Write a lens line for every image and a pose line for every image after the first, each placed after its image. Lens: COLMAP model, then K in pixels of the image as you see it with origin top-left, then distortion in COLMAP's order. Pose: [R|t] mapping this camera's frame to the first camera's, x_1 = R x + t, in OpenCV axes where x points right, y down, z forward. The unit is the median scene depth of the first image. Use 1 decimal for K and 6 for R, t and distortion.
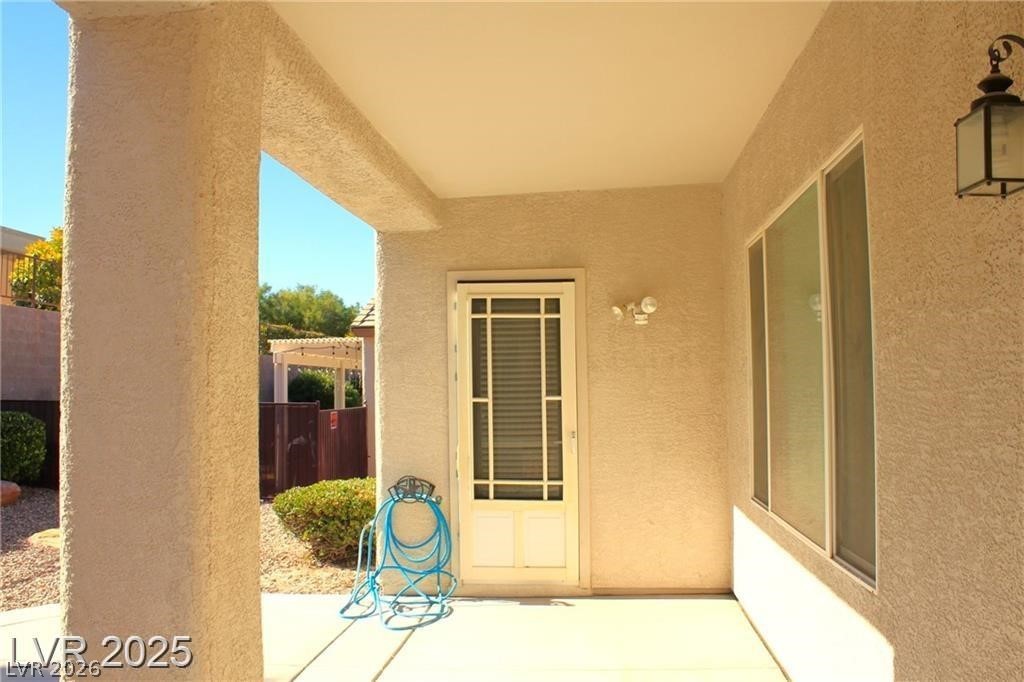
lens RADIAL K [[866.9, 0, 513.6], [0, 866.9, 340.9], [0, 0, 1]] dist [-0.149453, 0.116956]
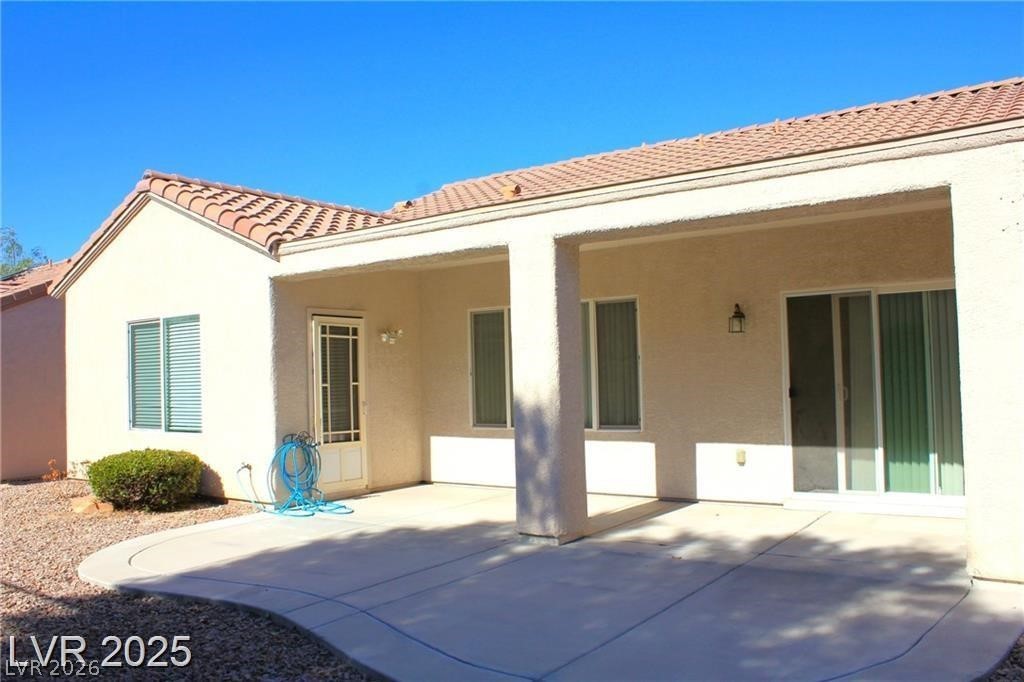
lens RADIAL K [[866.9, 0, 510.0], [0, 866.9, 342.0], [0, 0, 1]] dist [-0.149453, 0.116956]
pose [[0.508508, 0.033578, 0.860402, -1.317290], [-0.020863, 0.999426, -0.026673, 0.021279], [-0.860804, -0.004387, 0.508917, -0.176254]]
